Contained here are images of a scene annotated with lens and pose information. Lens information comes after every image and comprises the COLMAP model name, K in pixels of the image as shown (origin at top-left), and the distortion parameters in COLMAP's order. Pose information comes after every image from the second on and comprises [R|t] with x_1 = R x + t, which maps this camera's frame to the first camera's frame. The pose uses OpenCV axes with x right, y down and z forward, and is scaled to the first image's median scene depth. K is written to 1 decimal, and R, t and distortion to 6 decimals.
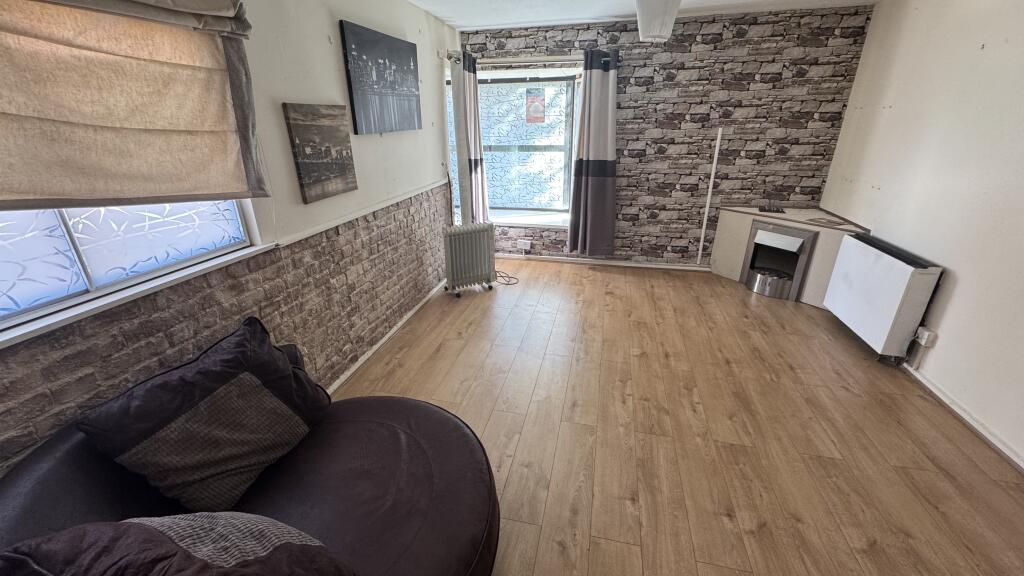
lens RADIAL K [[411.1, 0, 513.8], [0, 411.1, 288.0], [0, 0, 1]] dist [0.001361, 0.000385]
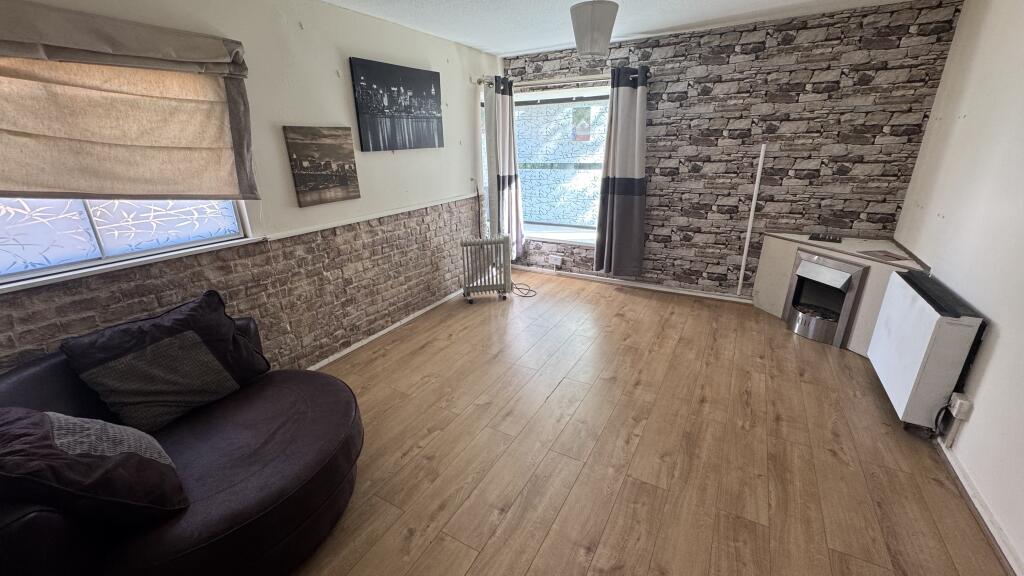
lens RADIAL K [[411.1, 0, 511.0], [0, 411.1, 287.7], [0, 0, 1]] dist [0.001361, 0.000385]
pose [[0.957473, 0.088490, -0.274619, 0.325766], [-0.100400, 0.994507, -0.029592, 0.003583], [0.270492, 0.055905, 0.961098, 0.010223]]
